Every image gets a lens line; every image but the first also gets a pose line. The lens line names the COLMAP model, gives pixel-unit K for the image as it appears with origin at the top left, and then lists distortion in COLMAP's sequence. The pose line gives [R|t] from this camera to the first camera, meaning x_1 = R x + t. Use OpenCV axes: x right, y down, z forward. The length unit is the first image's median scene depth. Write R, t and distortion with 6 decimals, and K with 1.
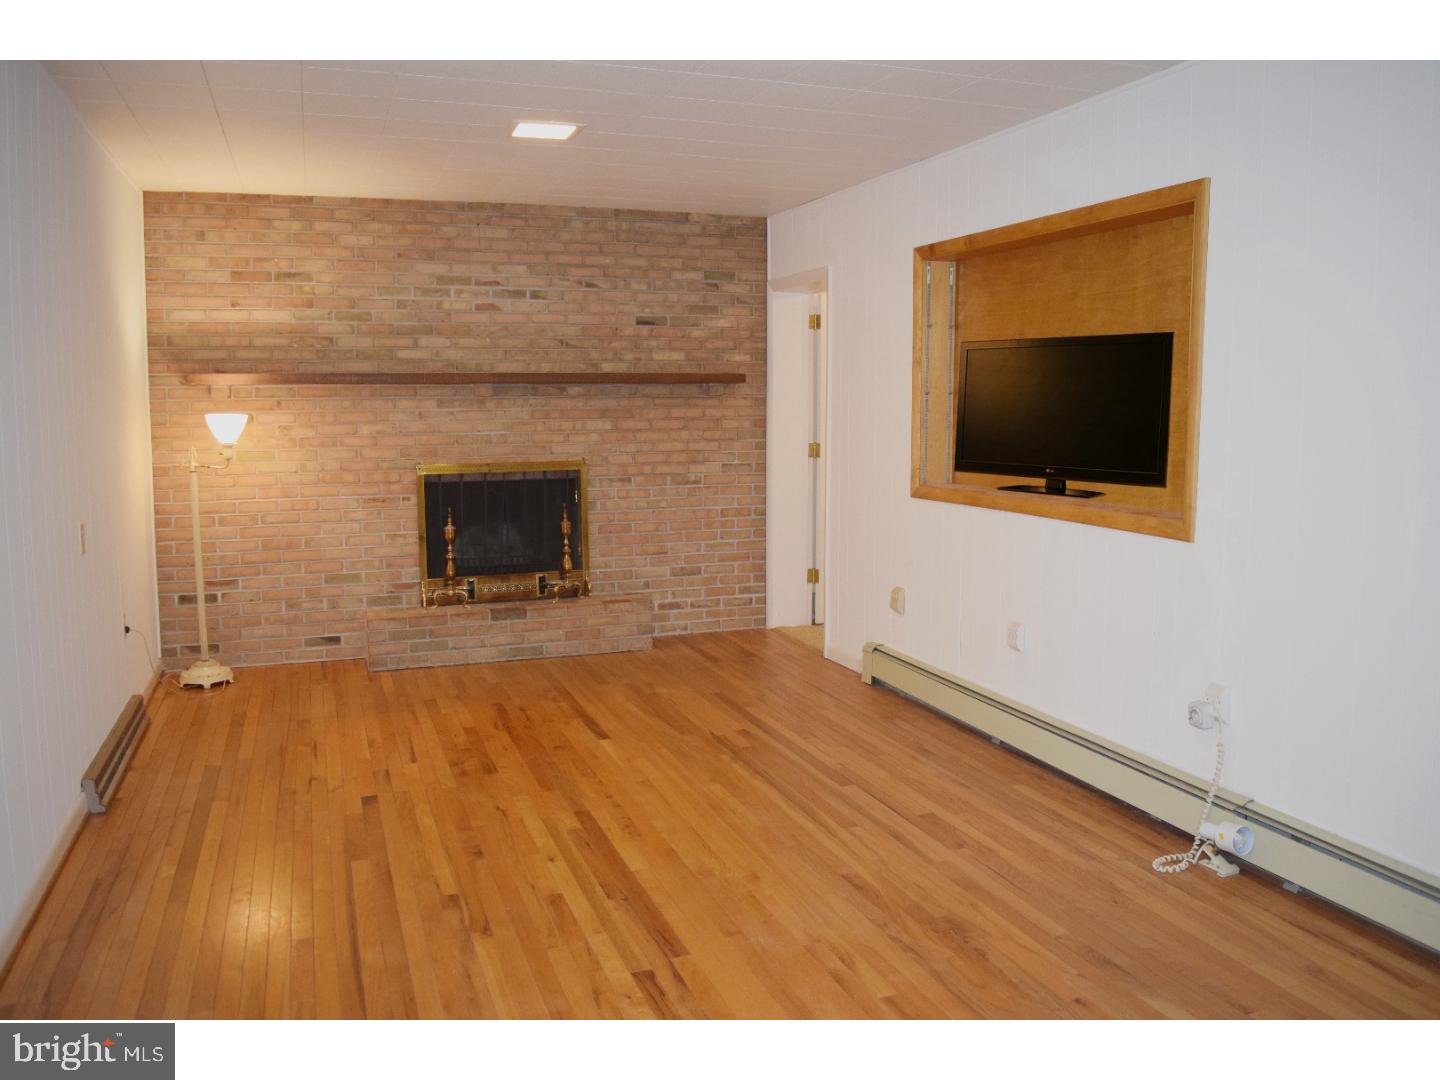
lens RADIAL K [[1166.1, 0, 720.0], [0, 1166.1, 540.0], [0, 0, 1]] dist [-0.082477, 0.006661]
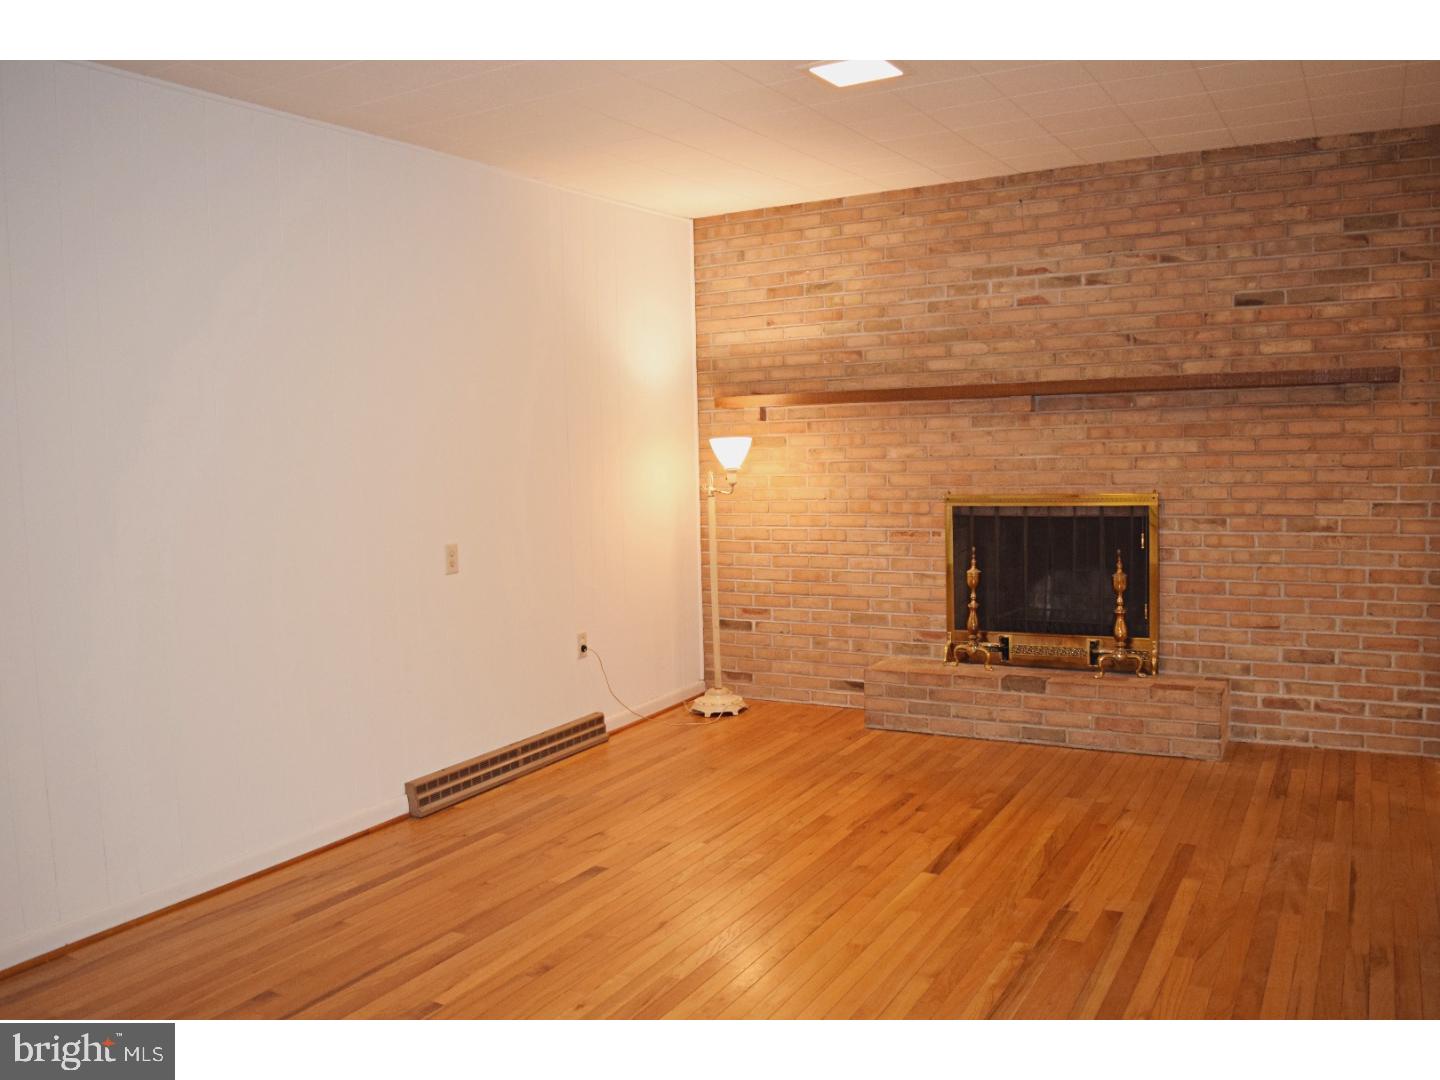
lens RADIAL K [[1166.1, 0, 720.0], [0, 1166.1, 540.0], [0, 0, 1]] dist [-0.082477, 0.006661]
pose [[0.646642, 0.049051, -0.761215, 0.280905], [-0.063778, 0.997913, 0.010125, -0.029508], [0.760122, 0.042002, 0.648421, 0.322654]]
